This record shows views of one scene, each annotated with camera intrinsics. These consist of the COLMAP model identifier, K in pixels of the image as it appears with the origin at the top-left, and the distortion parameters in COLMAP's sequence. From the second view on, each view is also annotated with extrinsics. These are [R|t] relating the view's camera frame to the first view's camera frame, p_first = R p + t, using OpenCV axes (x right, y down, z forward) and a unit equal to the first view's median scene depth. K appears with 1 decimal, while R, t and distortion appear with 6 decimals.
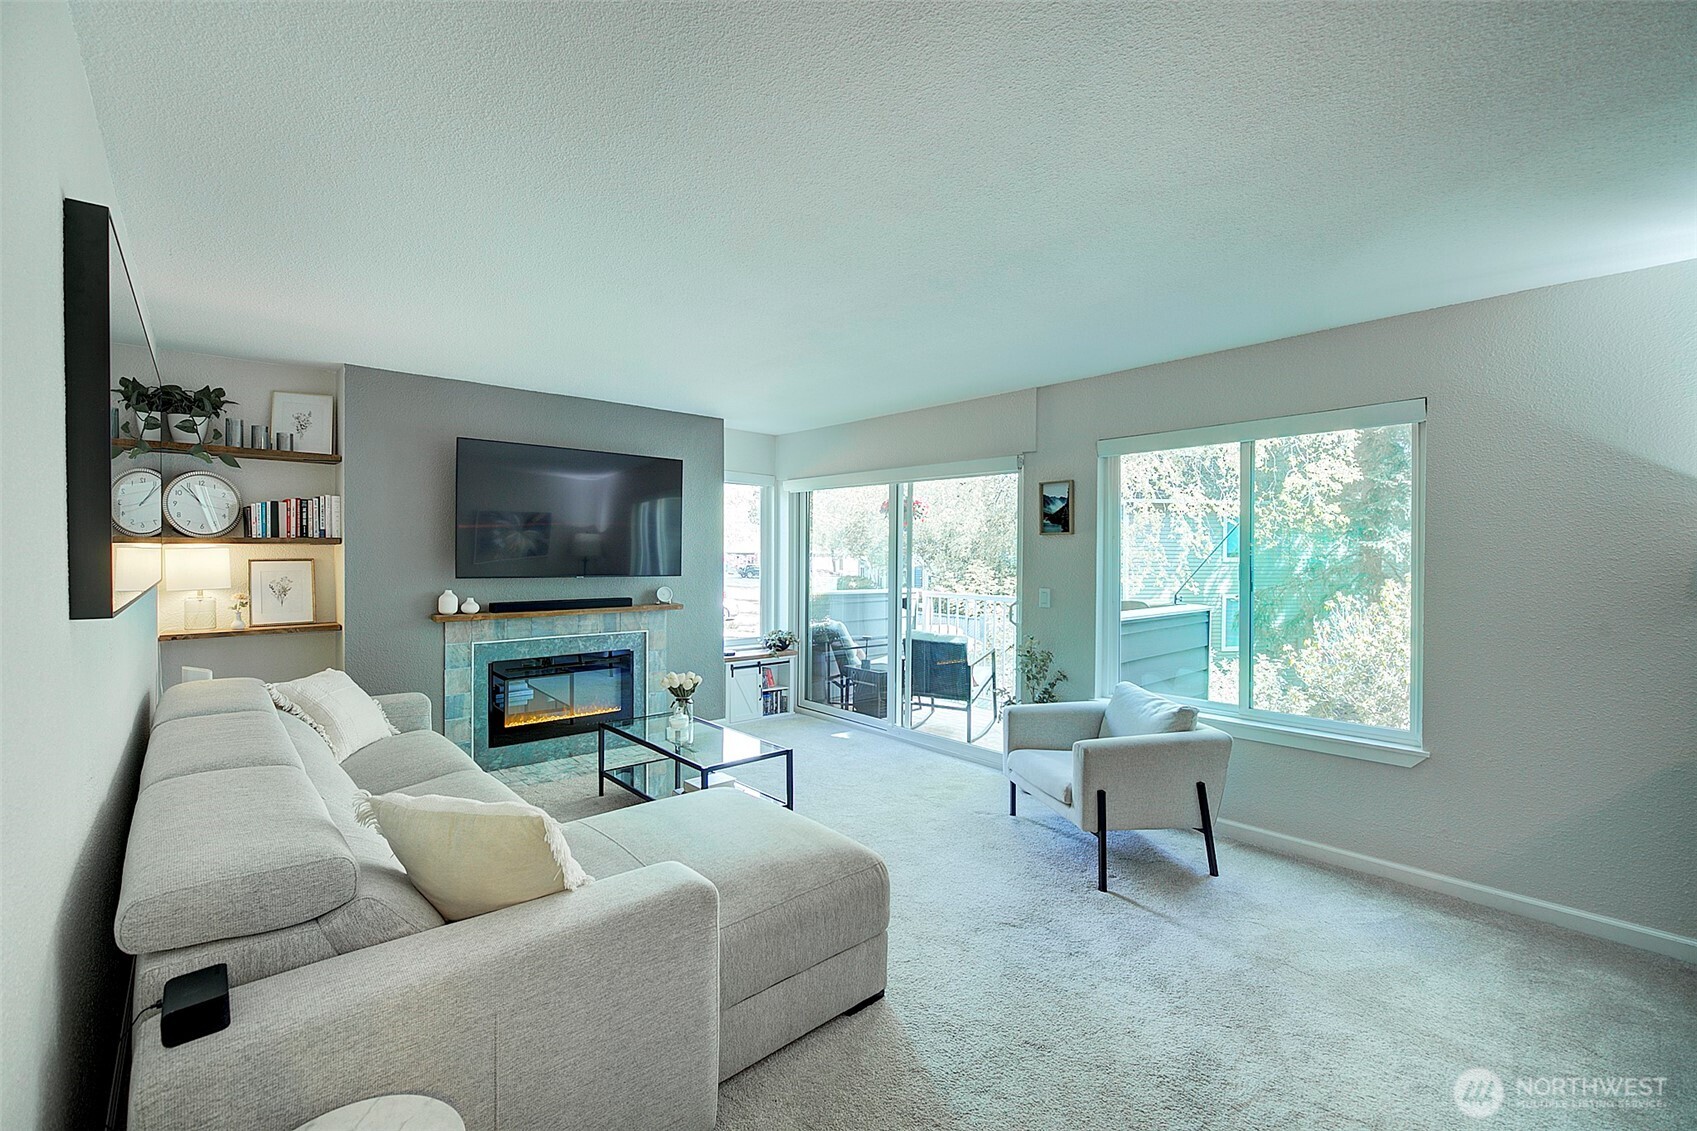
lens RADIAL K [[744.0, 0, 852.4], [0, 744.0, 557.3], [0, 0, 1]] dist [-0.003108, -0.000085]
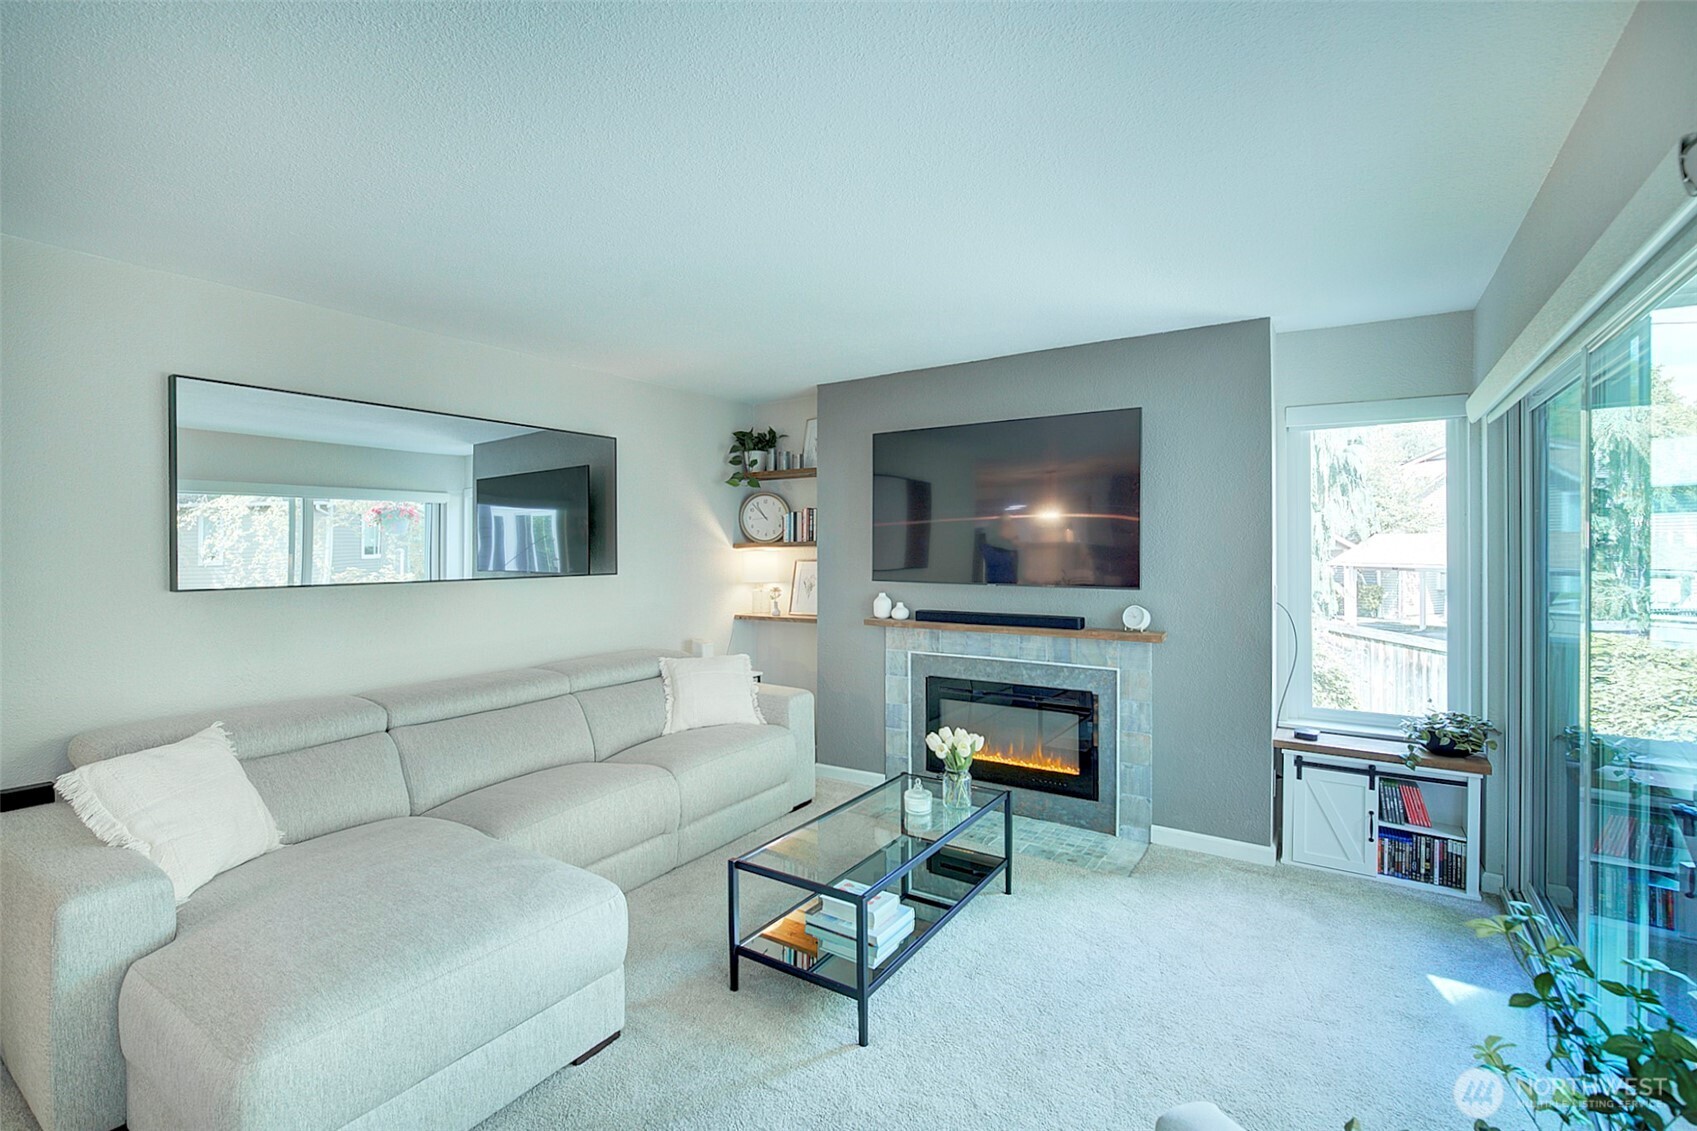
lens RADIAL K [[744.0, 0, 852.1], [0, 744.0, 560.9], [0, 0, 1]] dist [-0.003108, -0.000085]
pose [[0.263737, 0.000523, -0.964595, 0.311524], [-0.010905, 0.999938, -0.002439, 0.004630], [0.964533, 0.011162, 0.263726, 0.584158]]
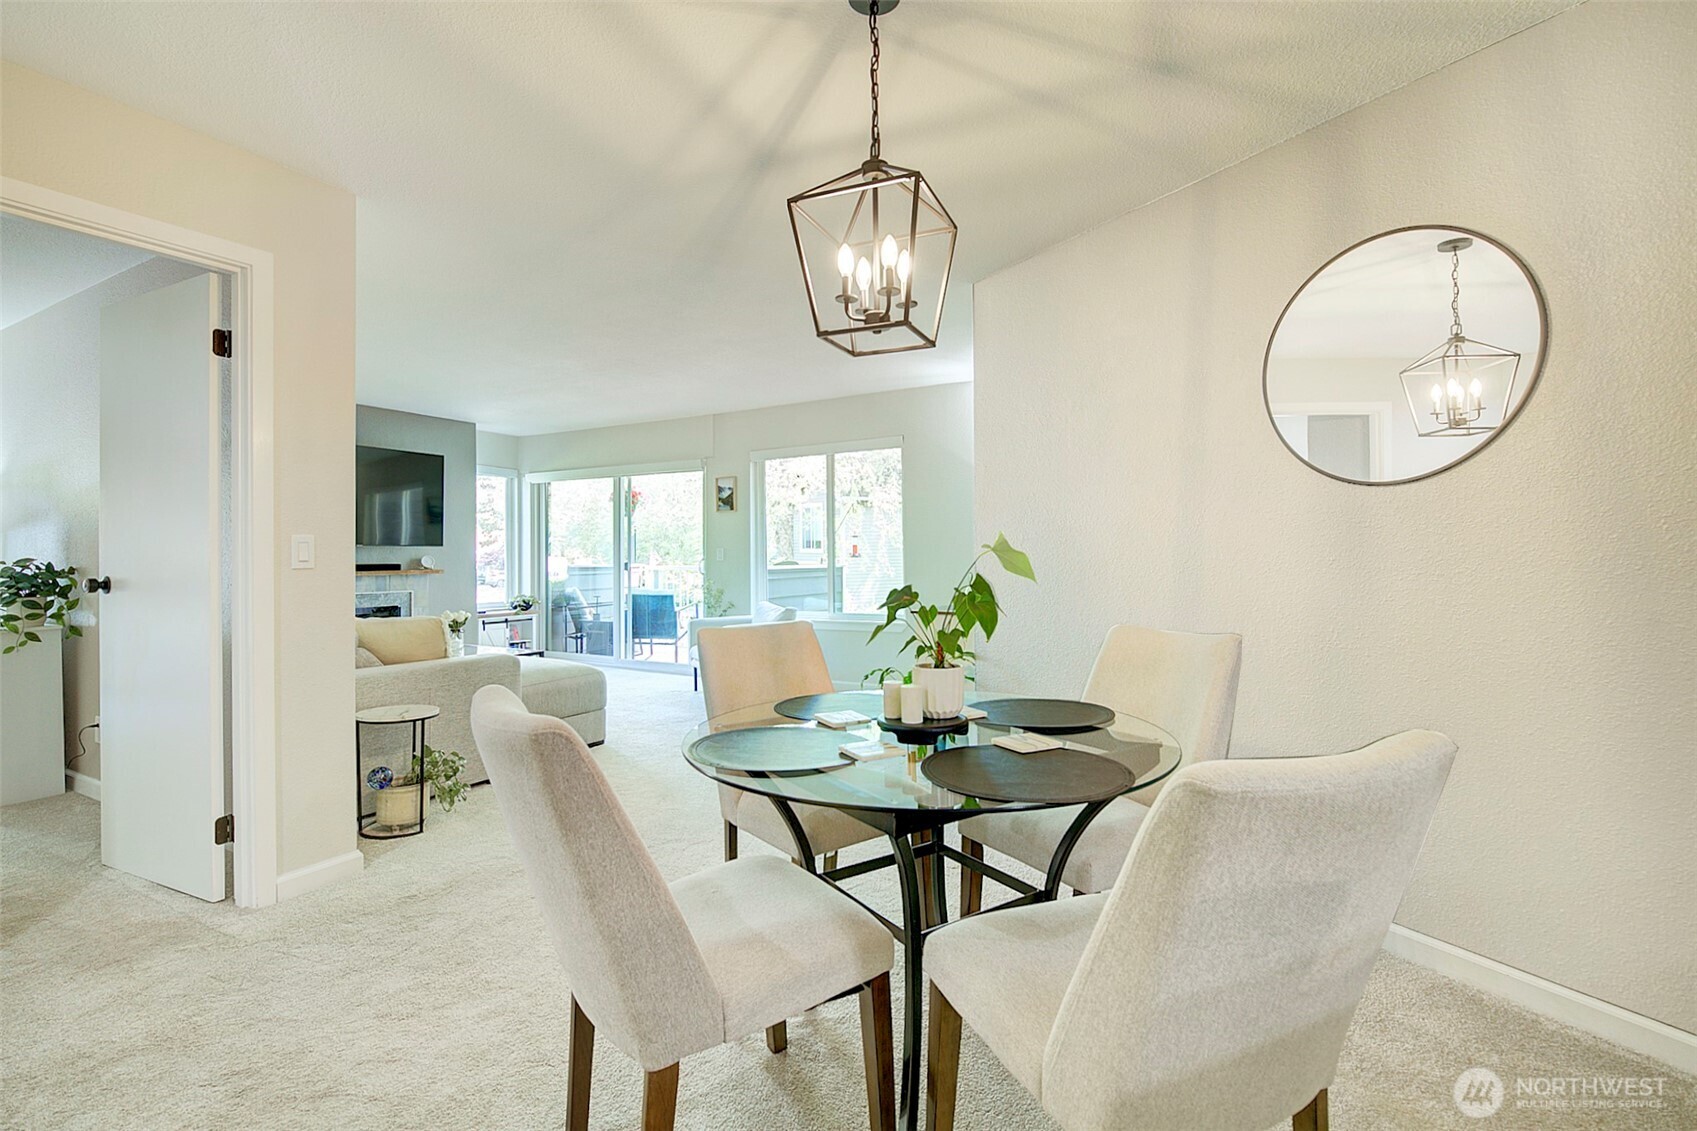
lens RADIAL K [[744.0, 0, 832.8], [0, 744.0, 541.9], [0, 0, 1]] dist [-0.003108, -0.000085]
pose [[0.948592, -0.010329, 0.316333, 0.000435], [0.016176, 0.999743, -0.015865, 0.046490], [-0.316088, 0.020167, 0.948516, -0.405038]]
